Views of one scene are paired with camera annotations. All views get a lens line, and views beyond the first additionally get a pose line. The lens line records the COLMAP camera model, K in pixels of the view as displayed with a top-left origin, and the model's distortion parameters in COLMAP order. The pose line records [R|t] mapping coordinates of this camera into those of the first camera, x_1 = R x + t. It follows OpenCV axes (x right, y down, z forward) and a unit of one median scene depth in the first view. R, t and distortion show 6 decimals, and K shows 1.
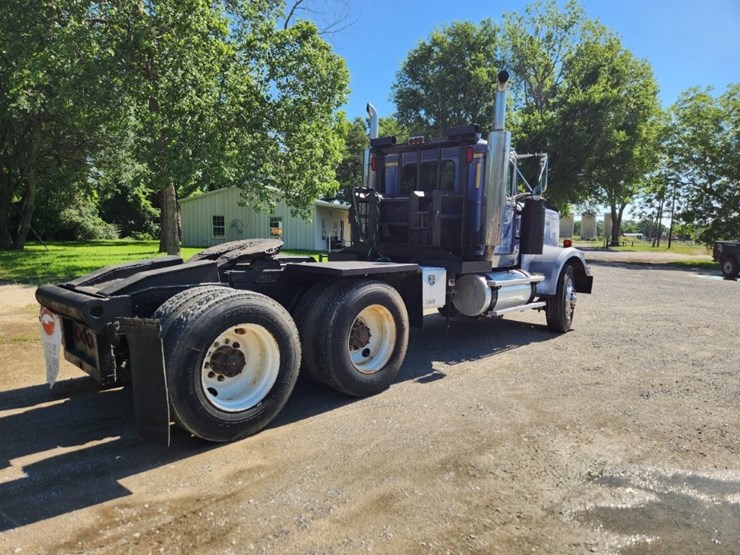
lens RADIAL K [[507.1, 0, 372.0], [0, 507.1, 273.3], [0, 0, 1]] dist [0.079822, -0.066399]
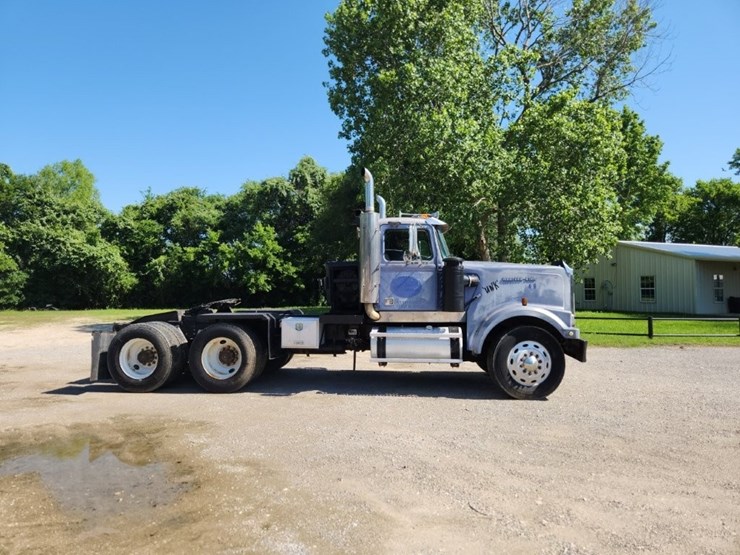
lens RADIAL K [[515.5, 0, 368.3], [0, 515.5, 255.5], [0, 0, 1]] dist [0.036890, -0.001014]
pose [[0.571925, -0.076986, -0.816685, 1.269368], [-0.052988, 0.990040, -0.130436, -0.006823], [0.818593, 0.117874, 0.562149, 0.304079]]
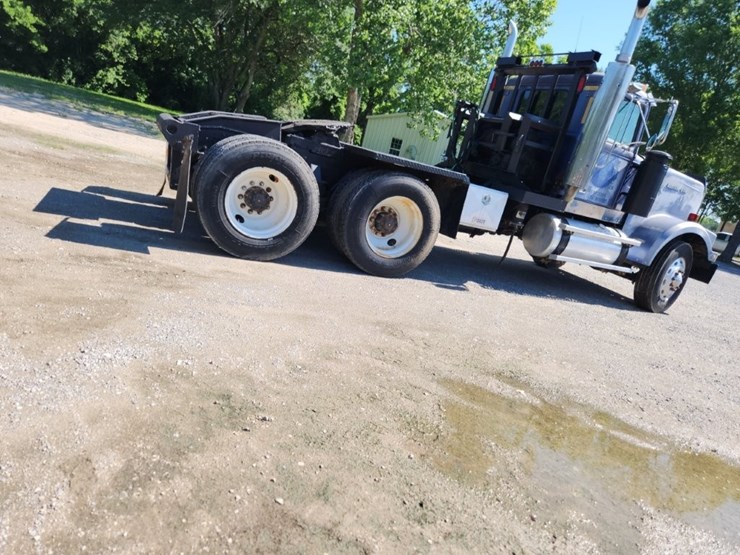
lens RADIAL K [[506.6, 0, 360.4], [0, 506.6, 282.2], [0, 0, 1]] dist [0.059648, -0.056563]
pose [[0.899779, 0.297671, -0.319044, 0.236182], [-0.255872, 0.952211, 0.166802, 0.058110], [0.353449, -0.068451, 0.932946, -0.038035]]
